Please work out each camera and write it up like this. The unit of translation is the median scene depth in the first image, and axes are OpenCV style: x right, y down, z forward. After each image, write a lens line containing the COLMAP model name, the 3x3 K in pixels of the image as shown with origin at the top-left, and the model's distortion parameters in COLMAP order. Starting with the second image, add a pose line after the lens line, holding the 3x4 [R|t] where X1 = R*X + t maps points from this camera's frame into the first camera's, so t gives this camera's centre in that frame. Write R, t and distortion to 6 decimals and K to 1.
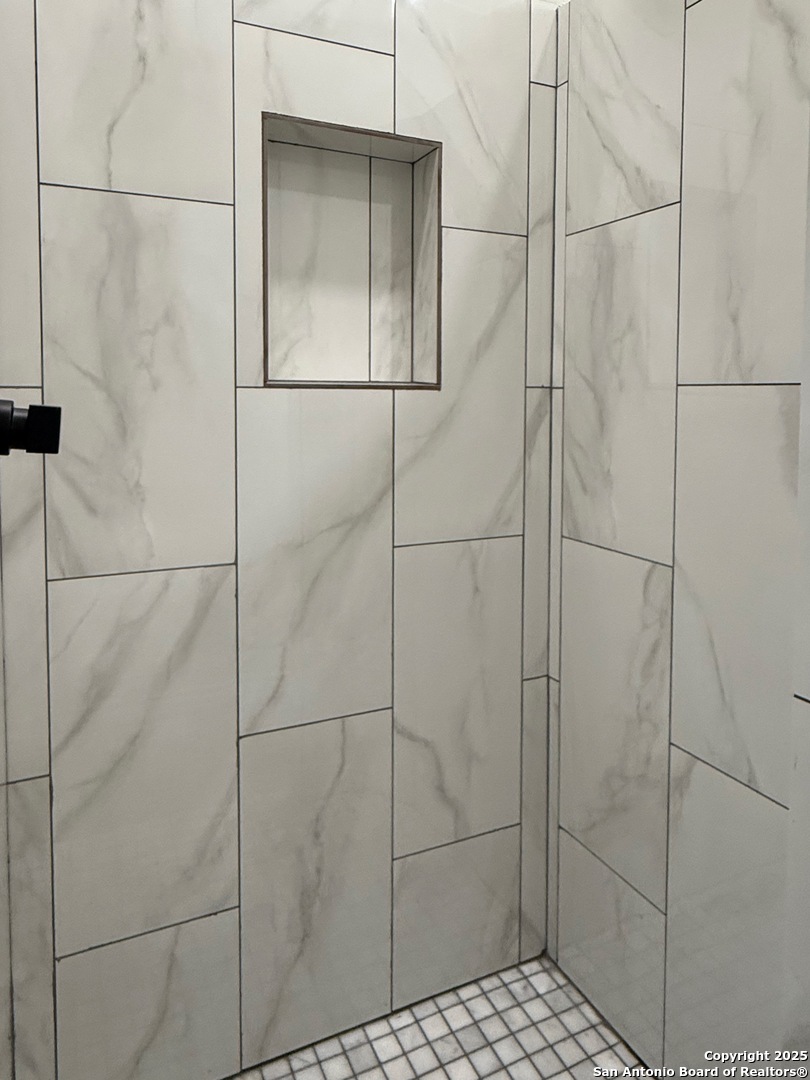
lens RADIAL K [[736.7, 0, 406.2], [0, 736.7, 436.2], [0, 0, 1]] dist [0.004948, -0.004727]
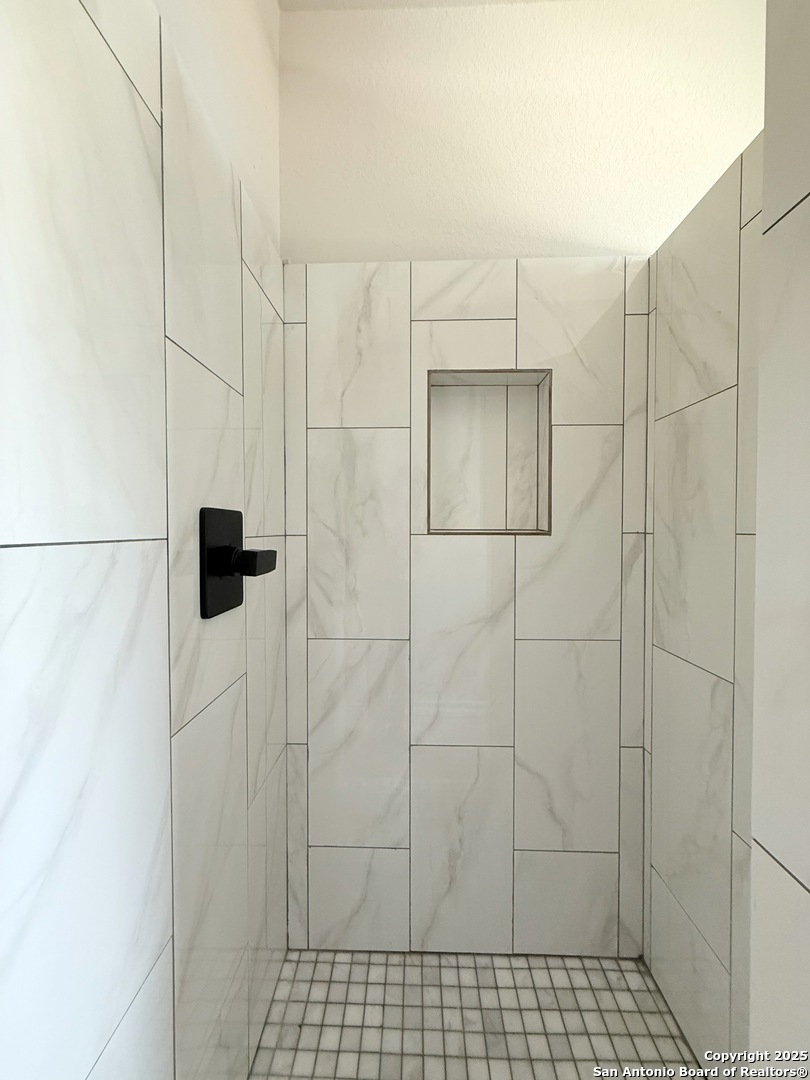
lens RADIAL K [[430.7, 0, 405.0], [0, 430.7, 540.0], [0, 0, 1]] dist [0.000062, 0.000641]
pose [[0.890700, 0.008627, -0.454509, 0.181503], [-0.023114, 0.999386, -0.026328, -0.024605], [0.454003, 0.033956, 0.890353, 0.105592]]
